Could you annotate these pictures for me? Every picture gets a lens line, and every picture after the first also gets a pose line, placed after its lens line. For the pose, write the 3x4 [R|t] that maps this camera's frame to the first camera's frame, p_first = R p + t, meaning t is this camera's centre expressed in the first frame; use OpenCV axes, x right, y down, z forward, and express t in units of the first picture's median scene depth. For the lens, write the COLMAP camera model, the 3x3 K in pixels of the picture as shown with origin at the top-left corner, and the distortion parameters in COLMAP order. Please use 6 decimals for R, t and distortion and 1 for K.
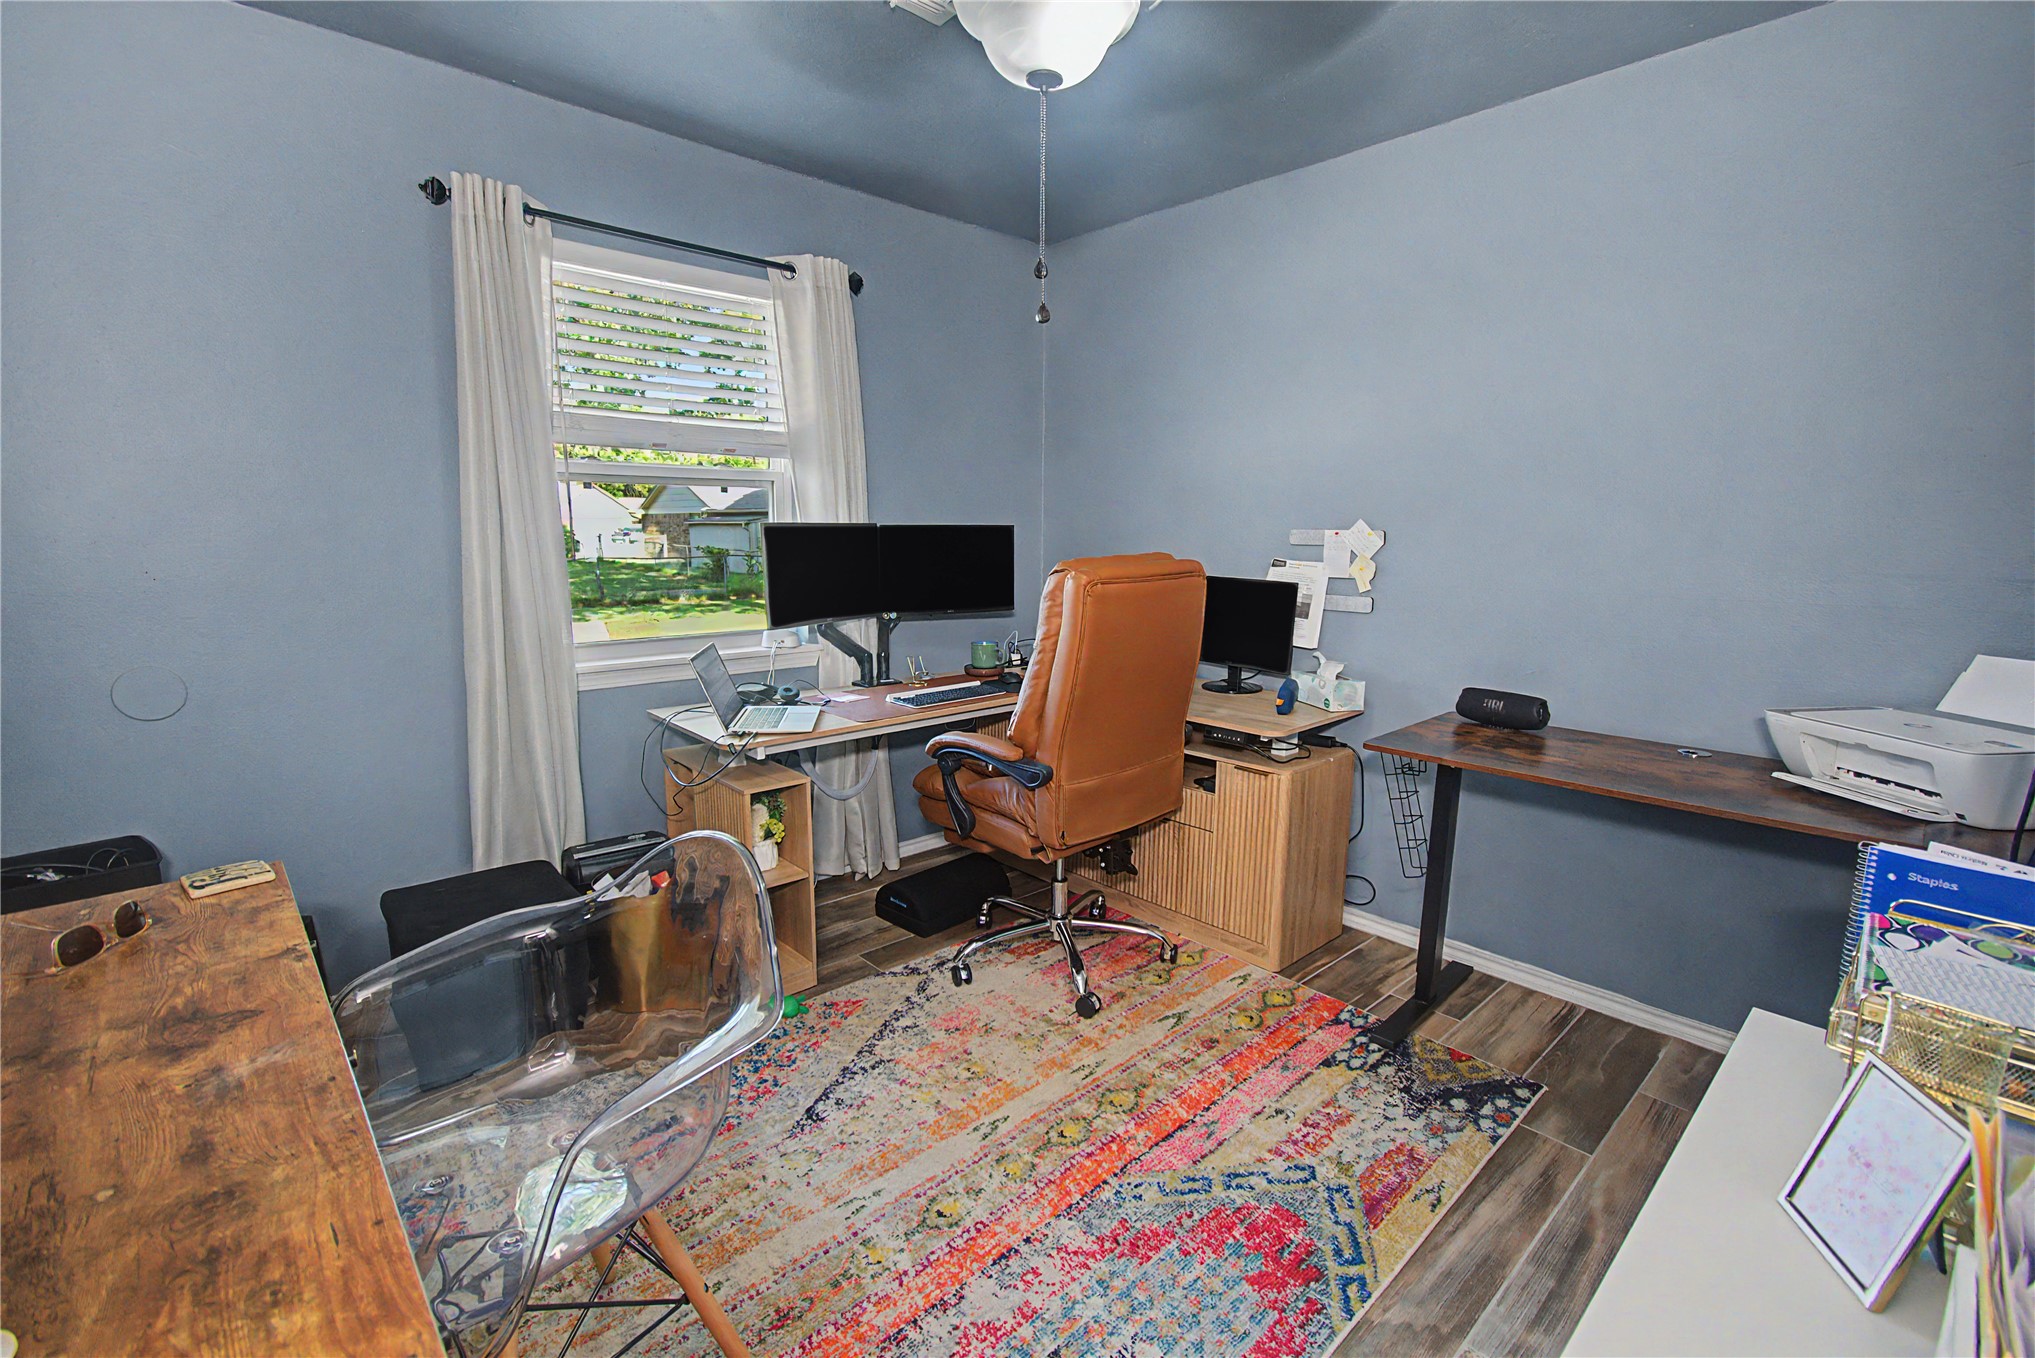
lens RADIAL K [[910.1, 0, 1025.6], [0, 910.1, 681.5], [0, 0, 1]] dist [0.002380, 0.000619]
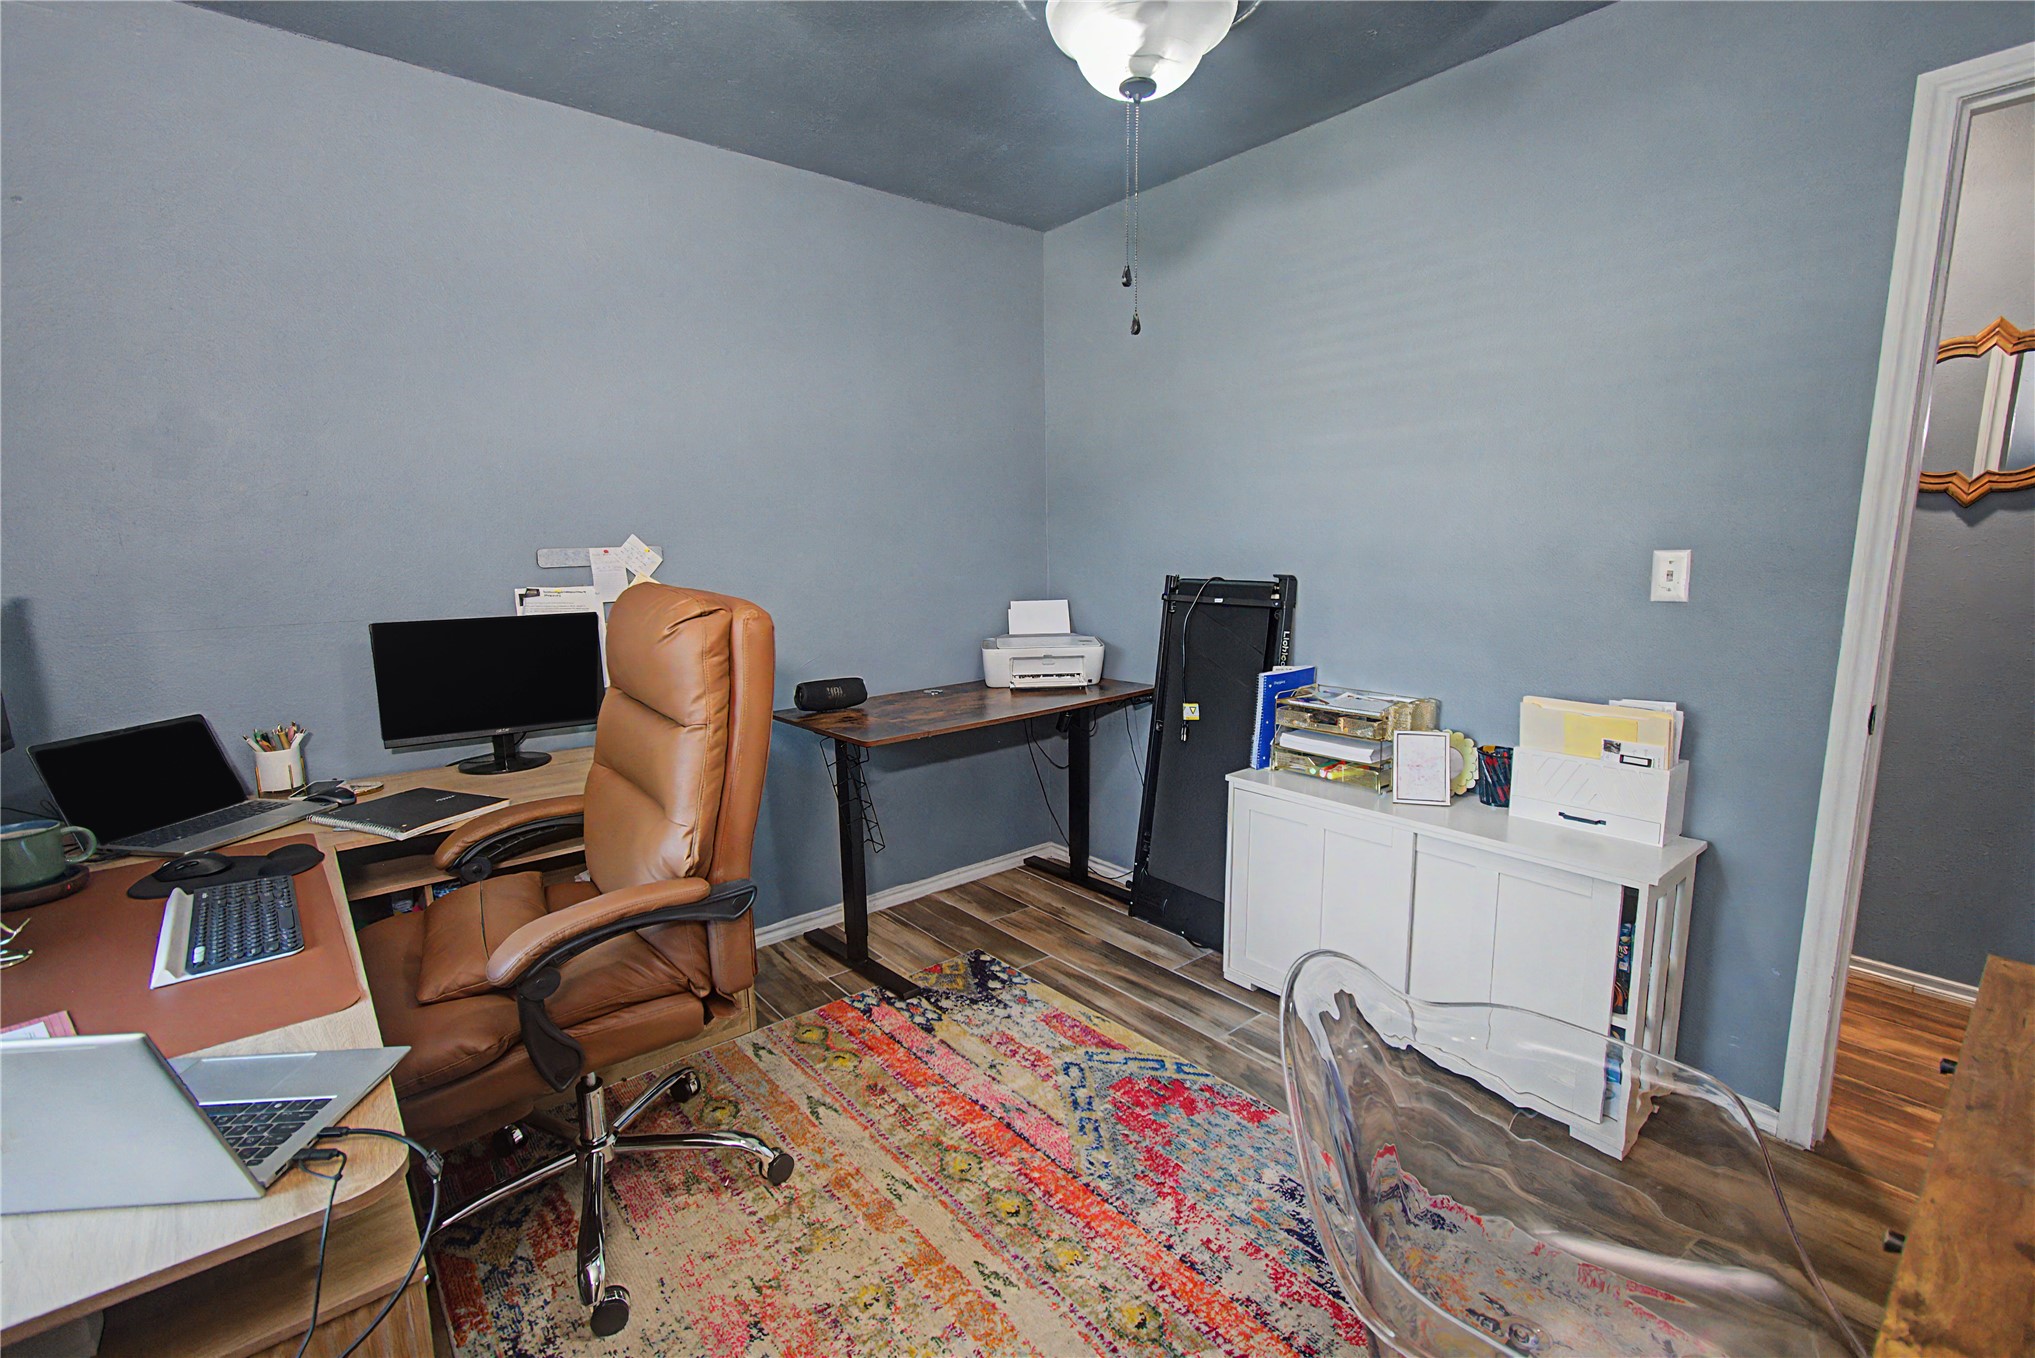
lens RADIAL K [[910.1, 0, 1025.8], [0, 910.1, 676.2], [0, 0, 1]] dist [0.002380, 0.000619]
pose [[0.036905, -0.155466, 0.987152, -0.776107], [0.181374, 0.972460, 0.146371, -0.151087], [-0.982721, 0.173642, 0.064086, 0.848036]]
